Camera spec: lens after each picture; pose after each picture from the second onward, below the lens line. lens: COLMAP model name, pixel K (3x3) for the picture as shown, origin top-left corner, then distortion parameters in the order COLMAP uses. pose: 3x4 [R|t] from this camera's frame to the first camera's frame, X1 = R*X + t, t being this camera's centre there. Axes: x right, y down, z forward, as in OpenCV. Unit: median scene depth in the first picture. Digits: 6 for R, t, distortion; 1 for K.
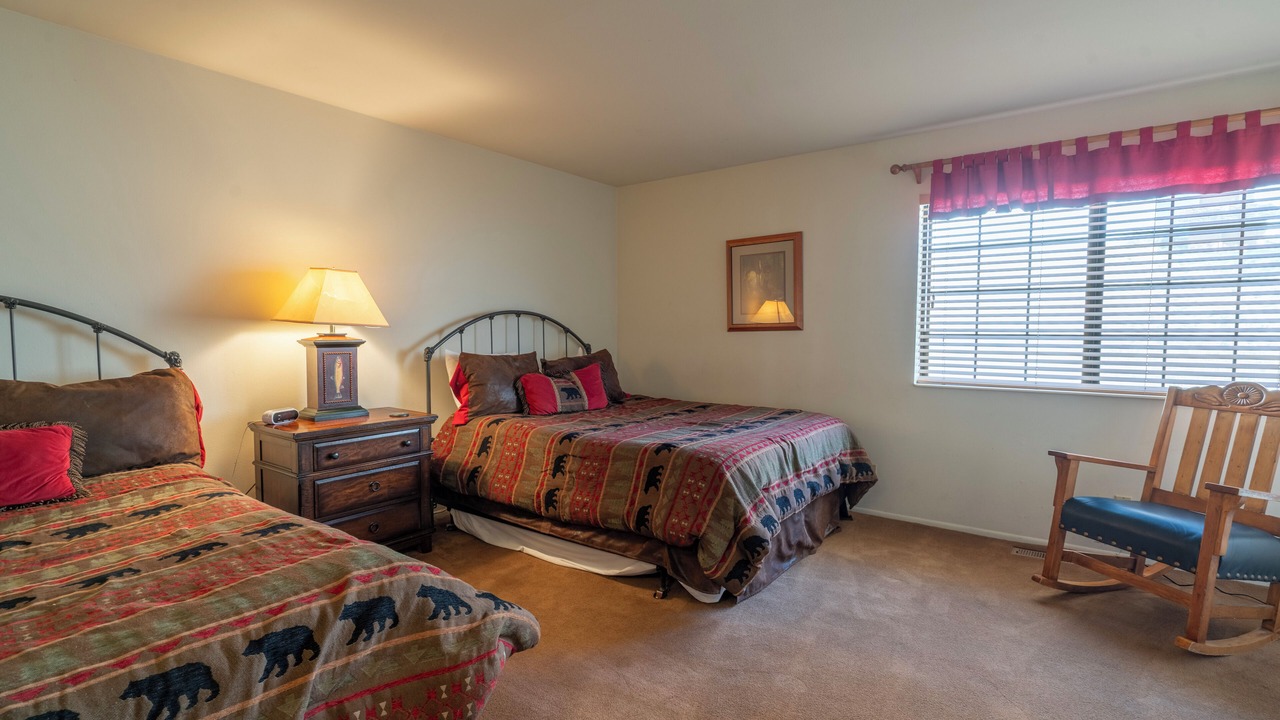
lens RADIAL K [[616.8, 0, 640.0], [0, 616.8, 360.0], [0, 0, 1]] dist [0.001495, 0.000544]
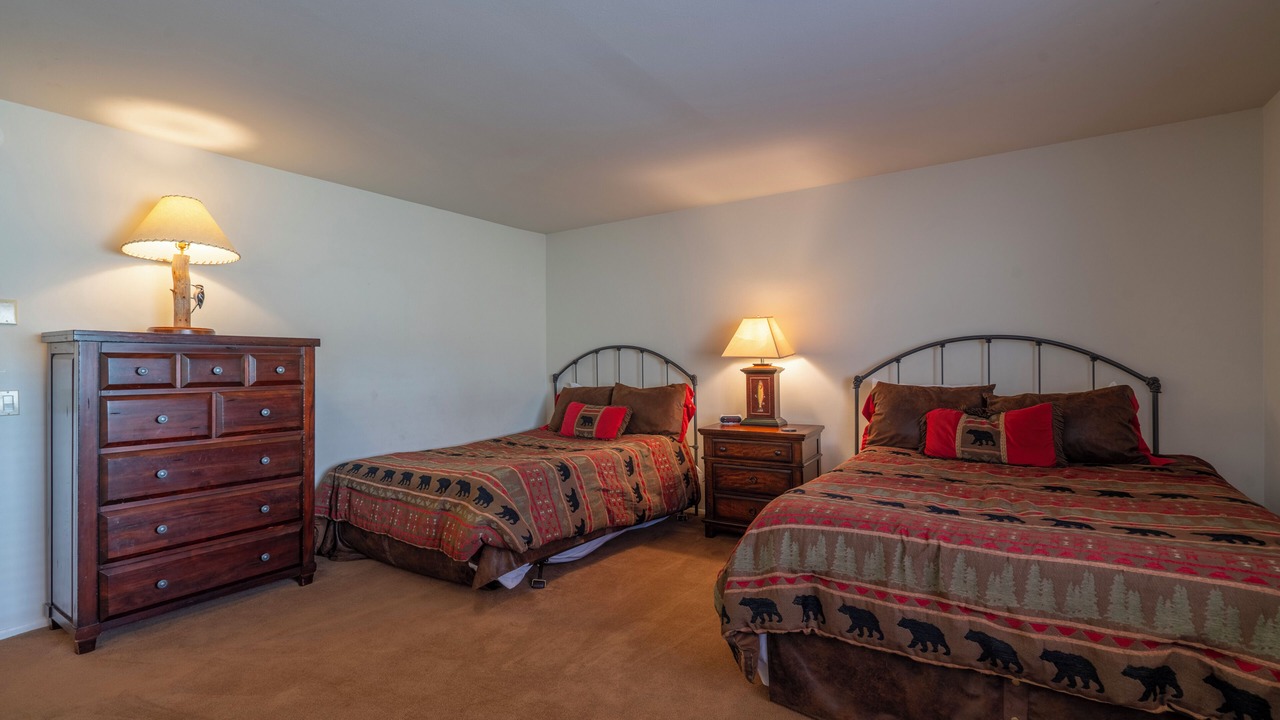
lens RADIAL K [[562.8, 0, 640.0], [0, 562.8, 360.0], [0, 0, 1]] dist [-0.003118, -0.000310]
pose [[0.078759, -0.013815, -0.996798, 0.722212], [-0.039652, 0.999069, -0.016980, -0.019585], [0.996105, 0.040863, 0.078138, 0.636547]]
